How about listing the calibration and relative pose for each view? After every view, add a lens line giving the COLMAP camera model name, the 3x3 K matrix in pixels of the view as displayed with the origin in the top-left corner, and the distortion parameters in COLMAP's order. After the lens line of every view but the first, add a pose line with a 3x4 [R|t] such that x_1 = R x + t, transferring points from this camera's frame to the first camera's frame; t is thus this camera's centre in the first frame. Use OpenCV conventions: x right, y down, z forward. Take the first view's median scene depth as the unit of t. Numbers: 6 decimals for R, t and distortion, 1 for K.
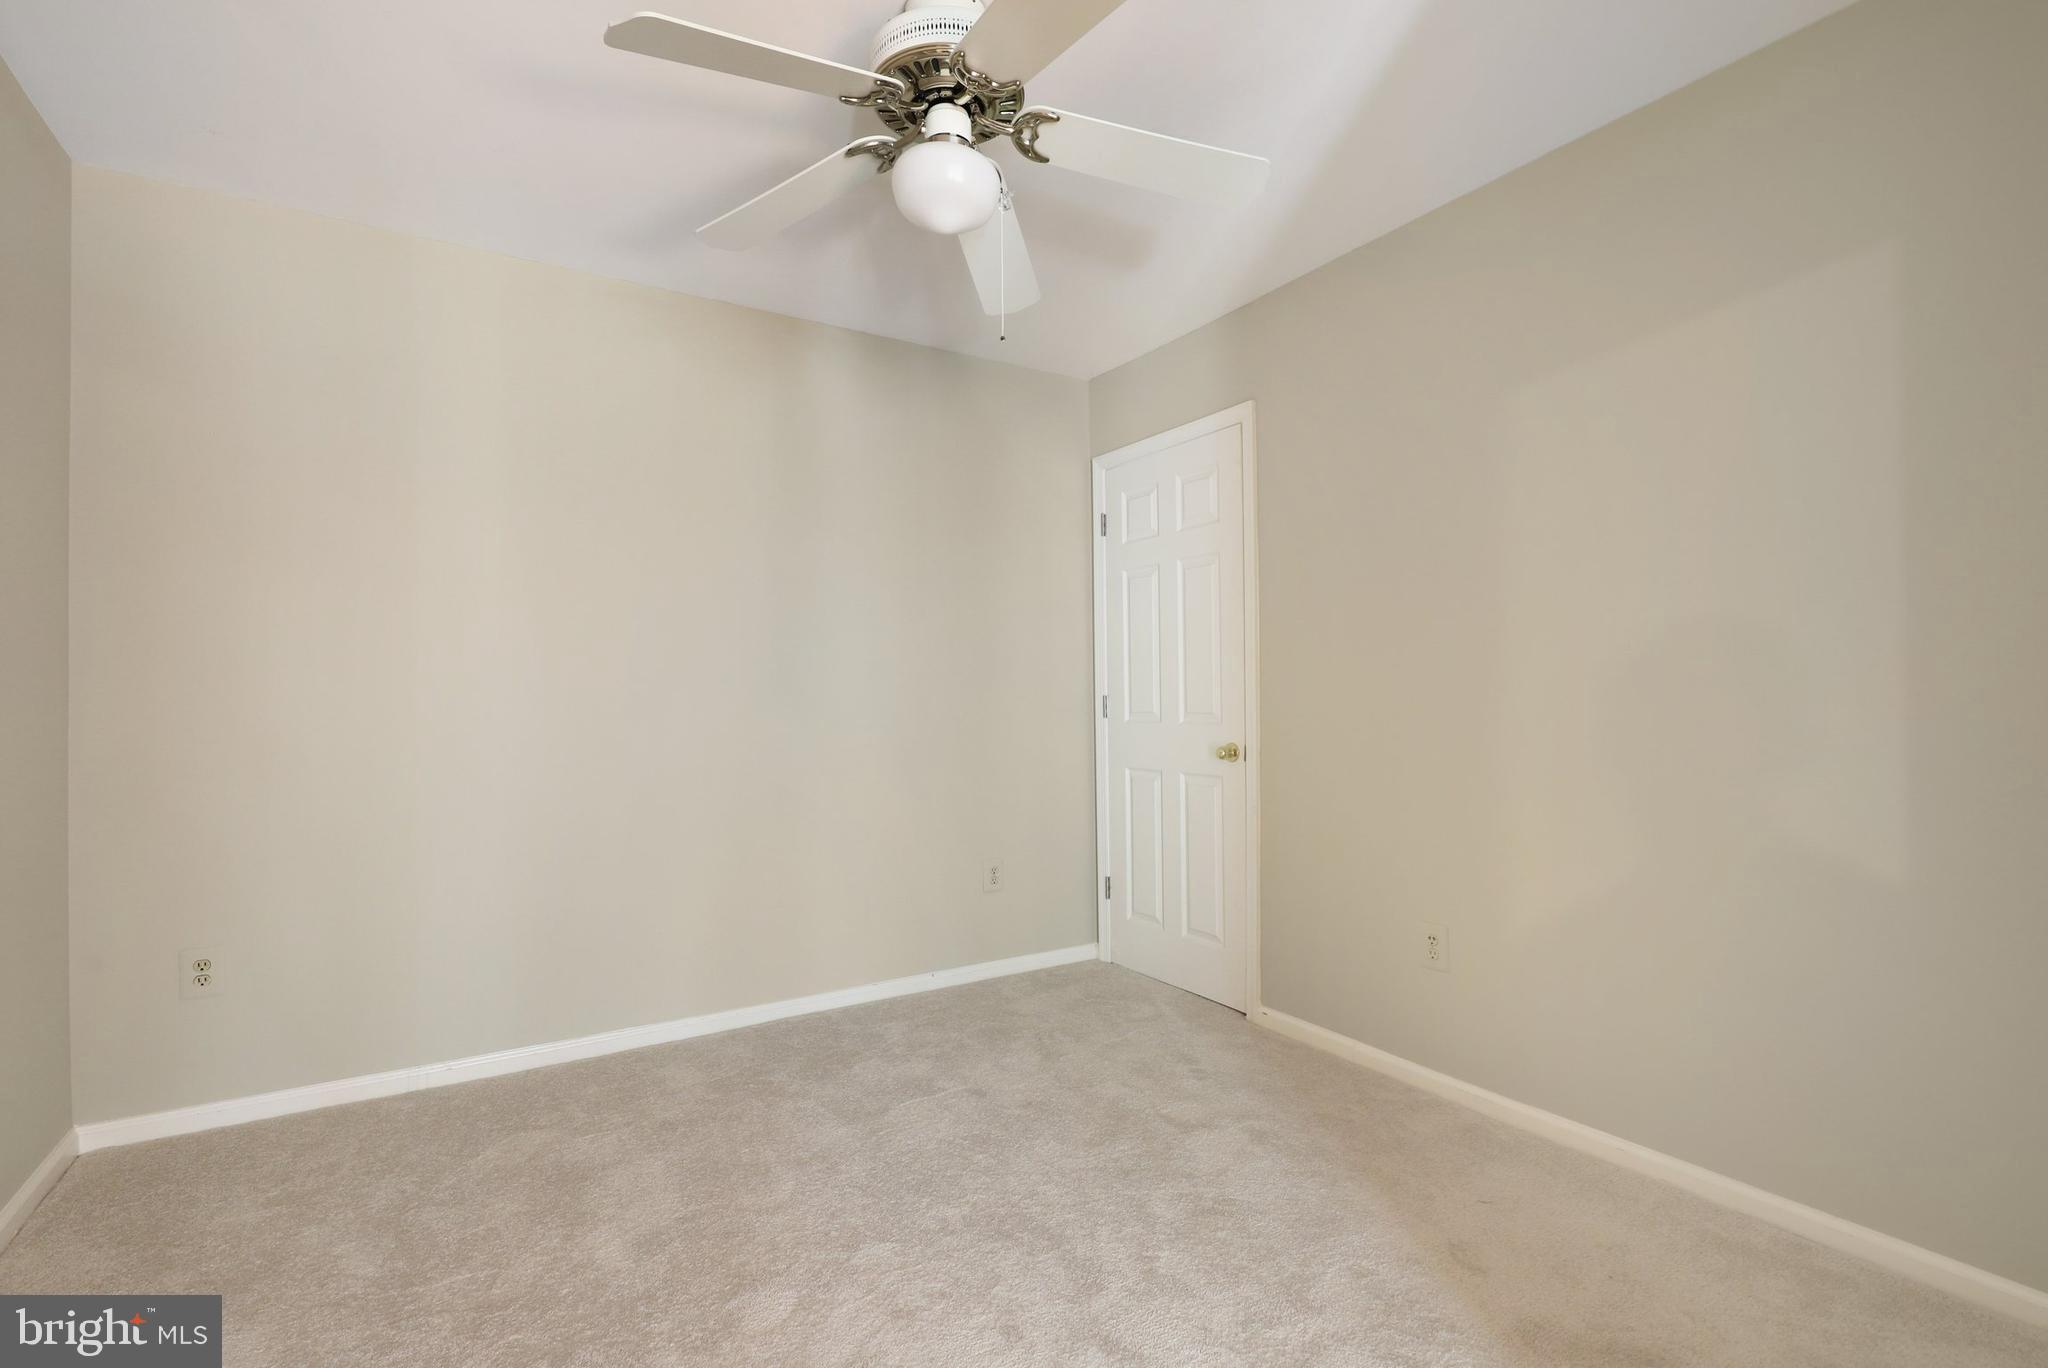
lens RADIAL K [[923.1, 0, 1023.7], [0, 923.1, 688.8], [0, 0, 1]] dist [0.001107, -0.000511]
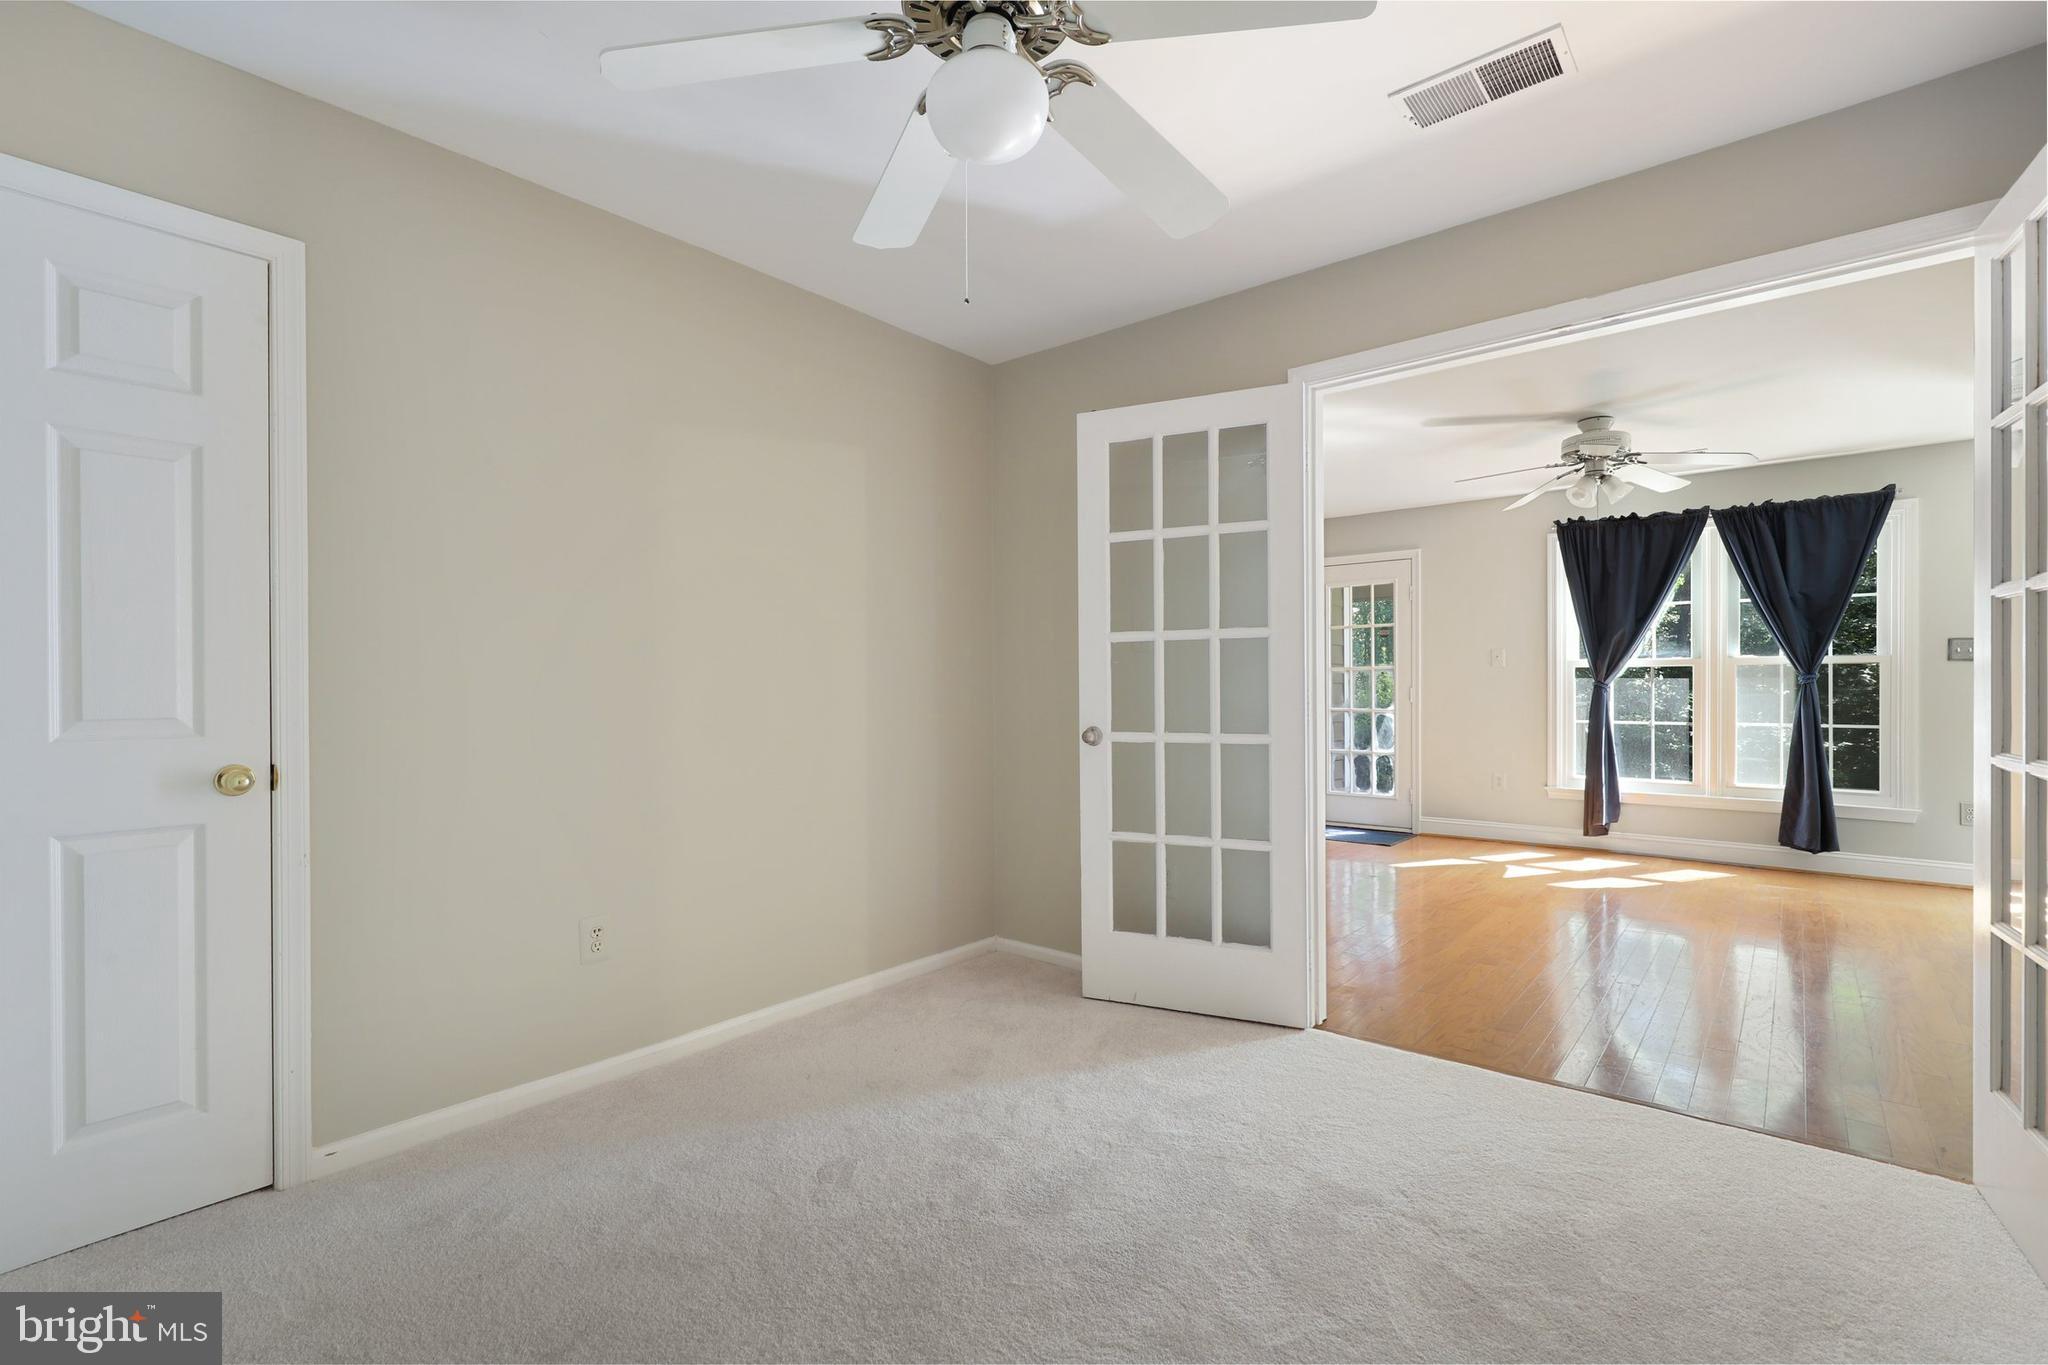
lens RADIAL K [[923.1, 0, 1021.0], [0, 923.1, 684.0], [0, 0, 1]] dist [0.001107, -0.000511]
pose [[-0.291802, 0.009330, 0.956433, -0.554078], [0.007445, 0.999944, -0.007483, 0.013849], [-0.956450, 0.004937, -0.291855, 0.734279]]
